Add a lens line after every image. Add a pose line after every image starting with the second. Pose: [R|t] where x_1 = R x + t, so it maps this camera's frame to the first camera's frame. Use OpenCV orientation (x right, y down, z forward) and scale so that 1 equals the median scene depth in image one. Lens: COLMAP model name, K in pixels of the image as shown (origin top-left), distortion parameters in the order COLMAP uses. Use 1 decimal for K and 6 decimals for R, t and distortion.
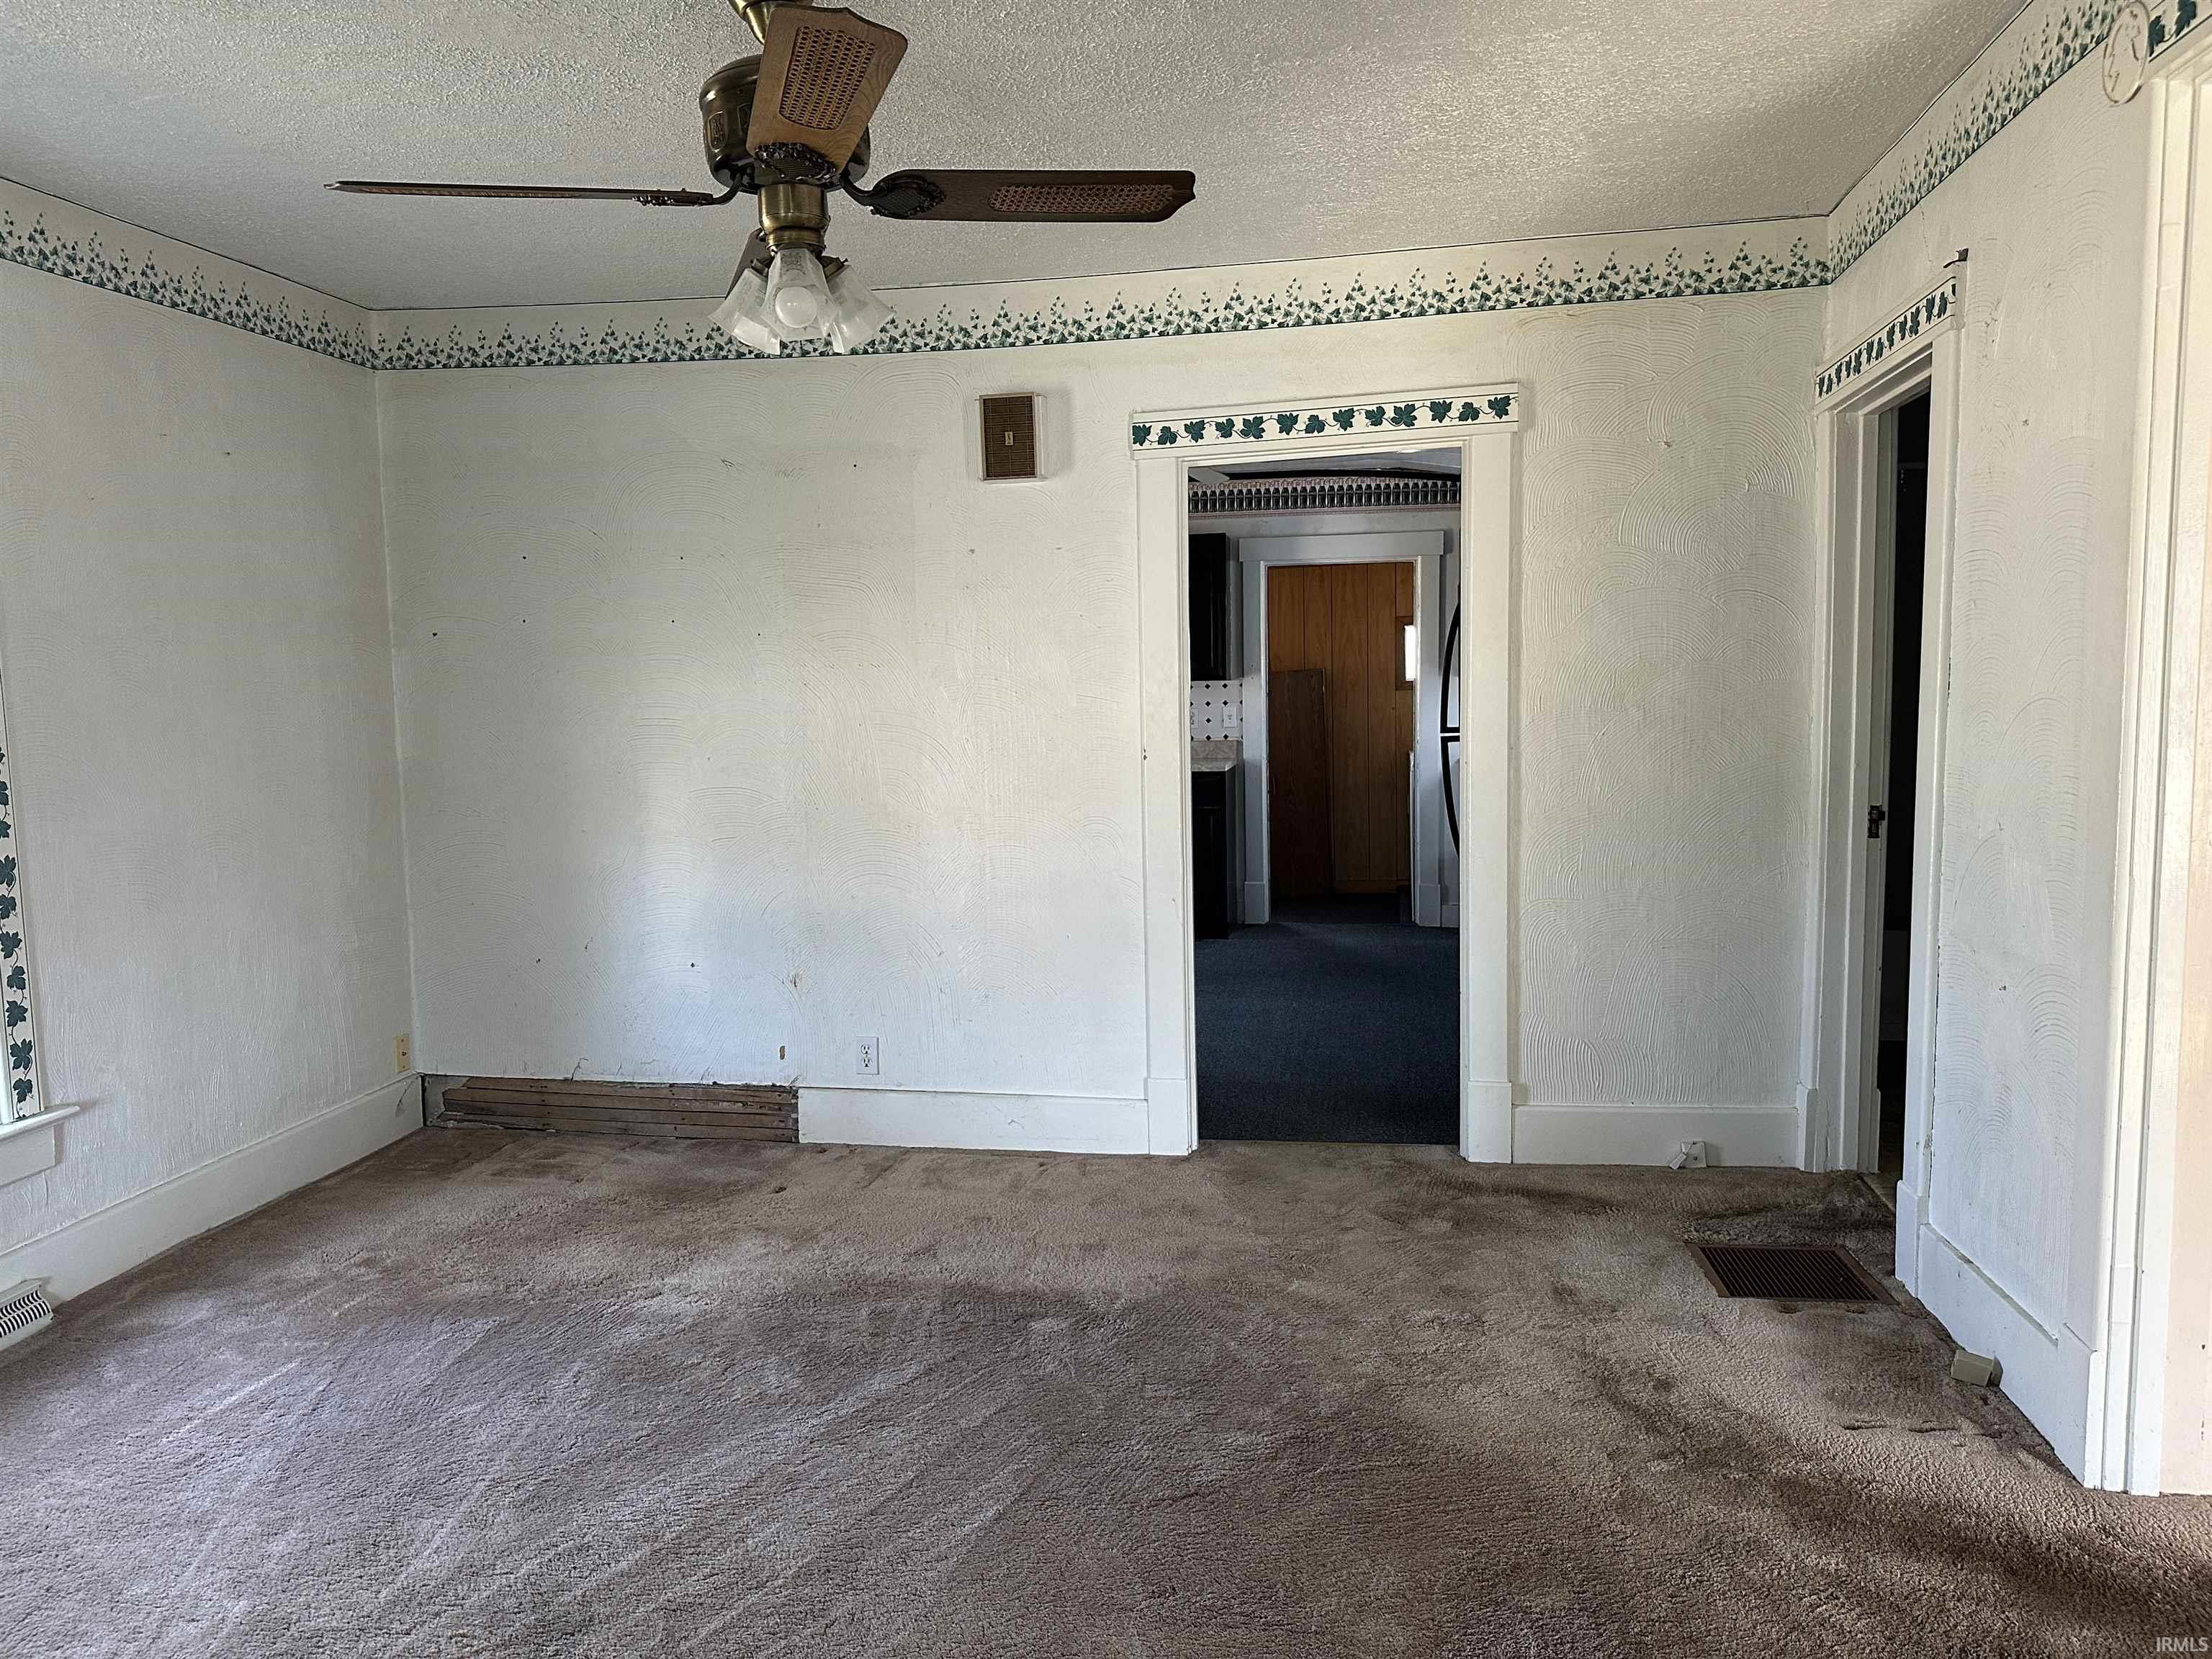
lens RADIAL K [[1539.8, 0, 1096.8], [0, 1539.8, 819.8], [0, 0, 1]] dist [-0.007864, -0.006594]
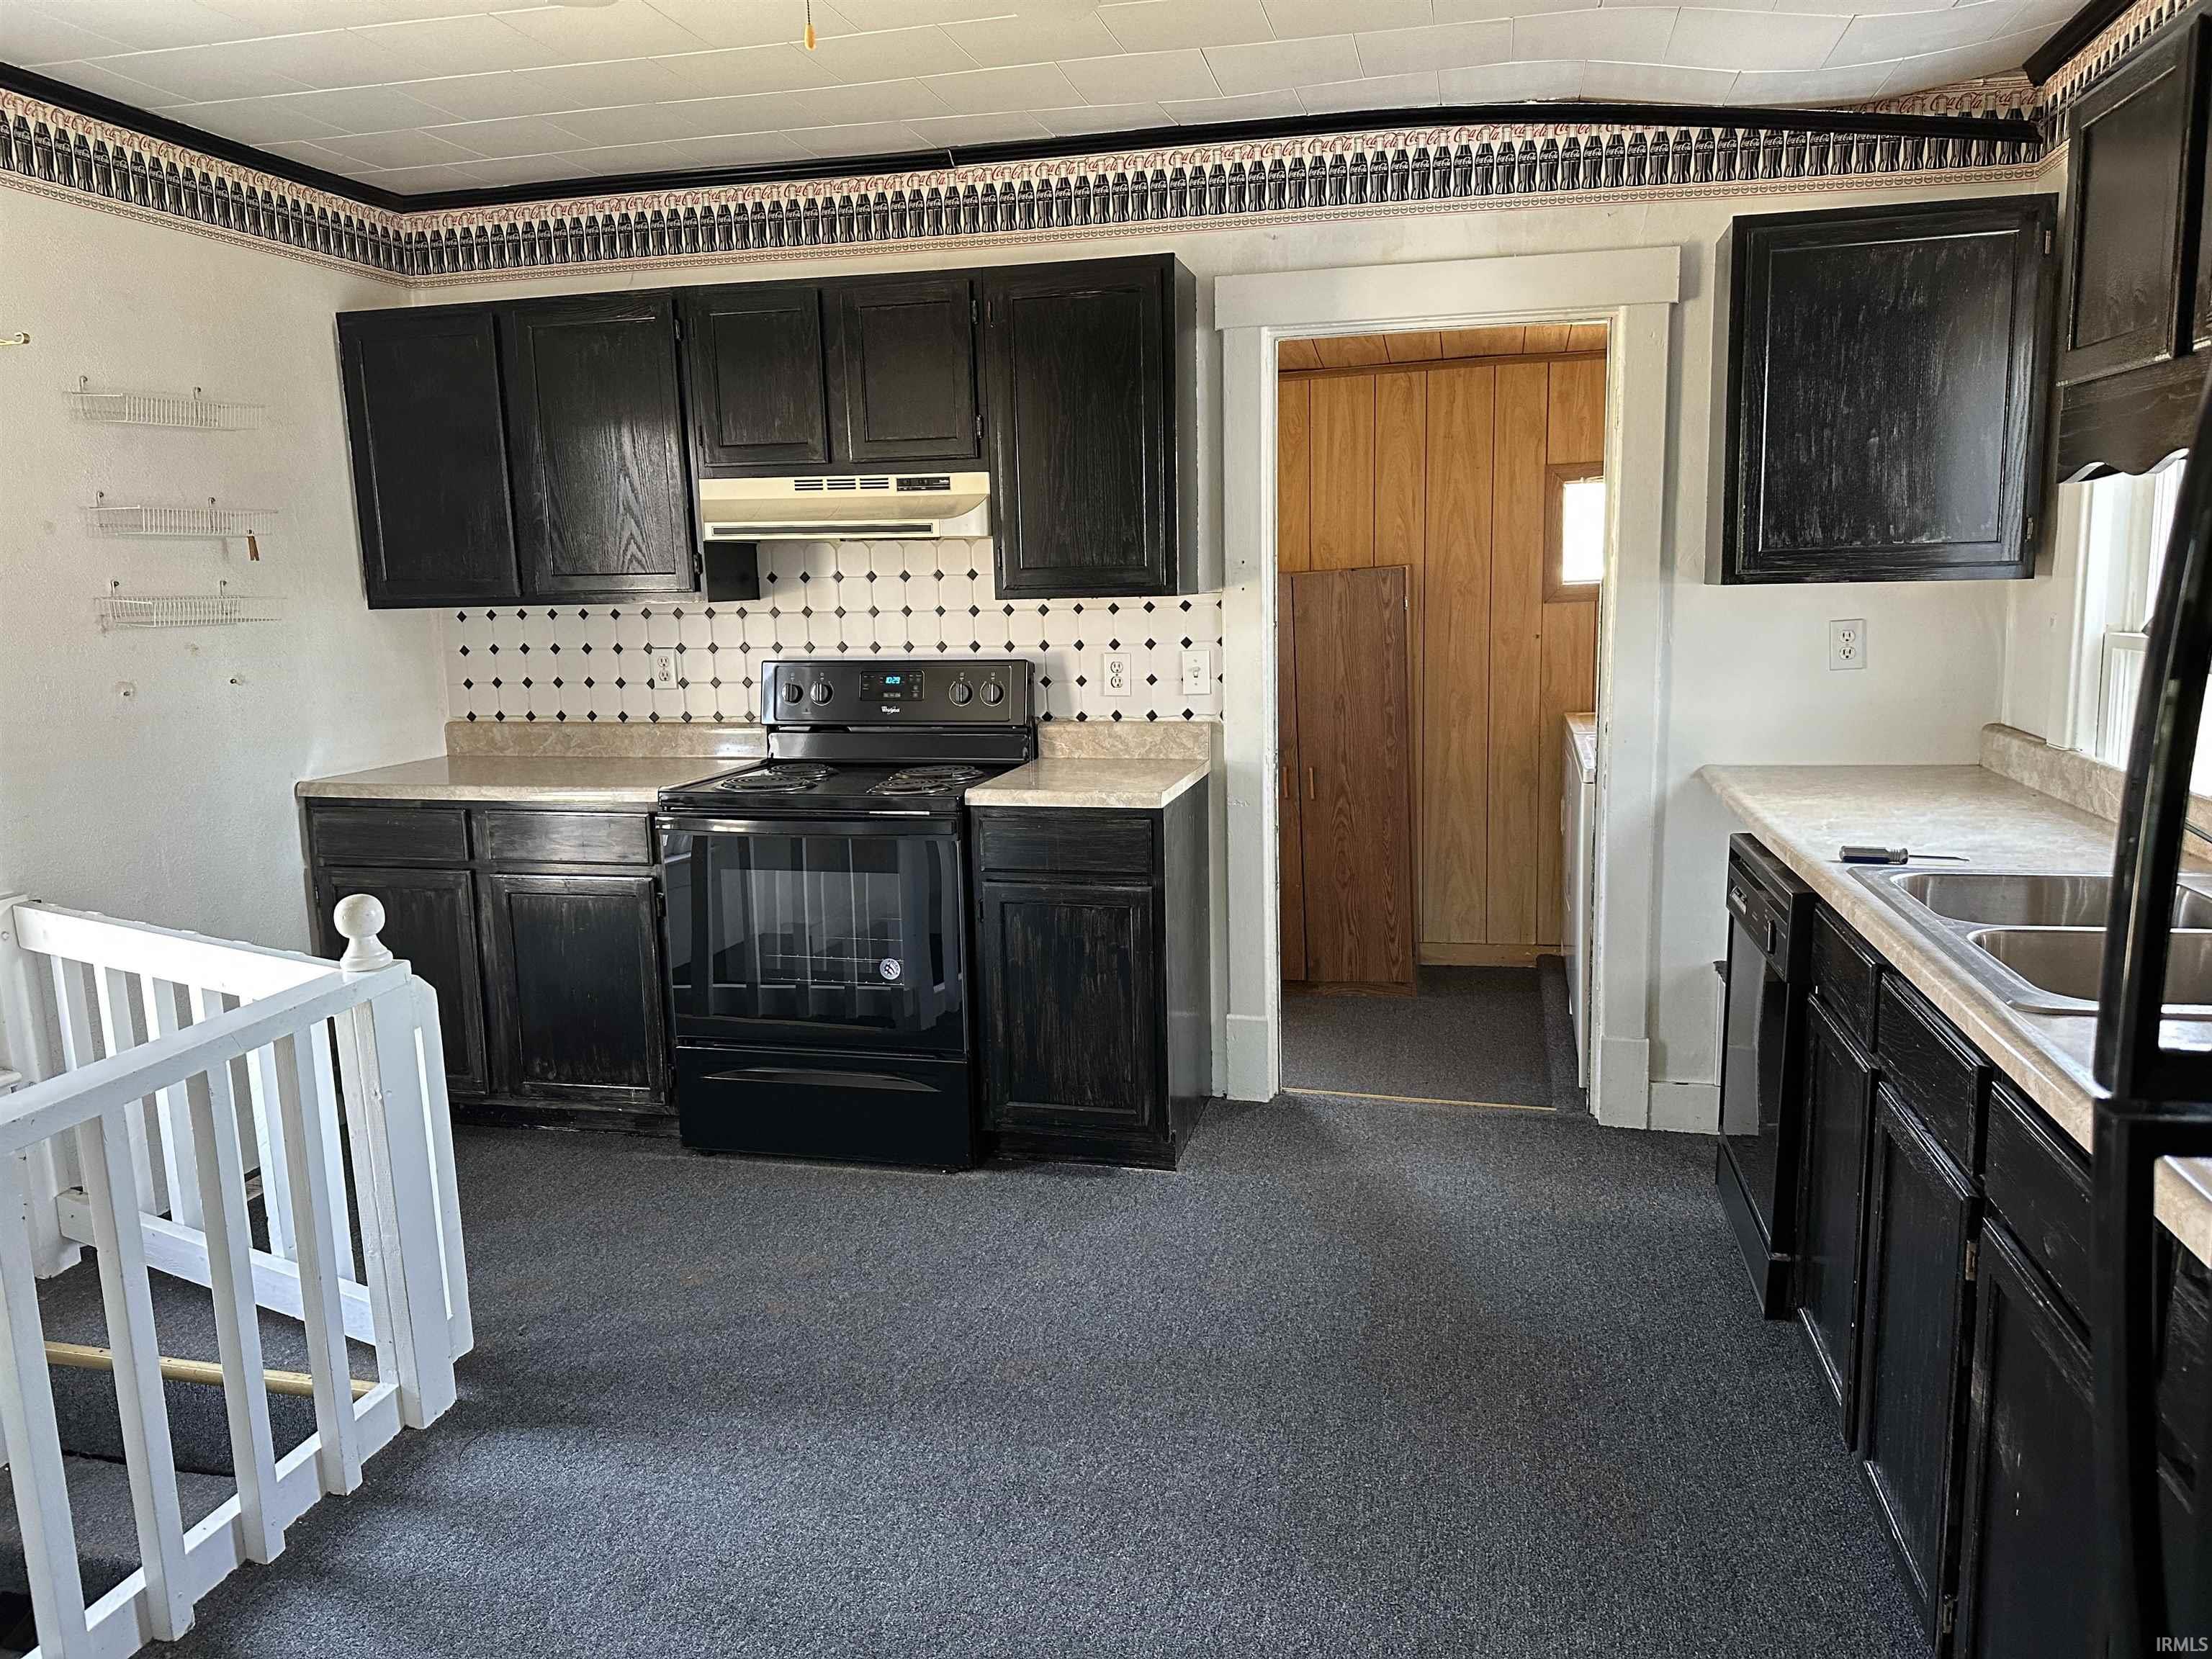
lens RADIAL K [[1539.8, 0, 1119.5], [0, 1539.8, 834.2], [0, 0, 1]] dist [-0.007864, -0.006594]
pose [[0.998514, 0.006725, -0.054086, 0.088857], [-0.002071, 0.996324, 0.085638, -0.057679], [0.054463, -0.085399, 0.994857, 0.525806]]
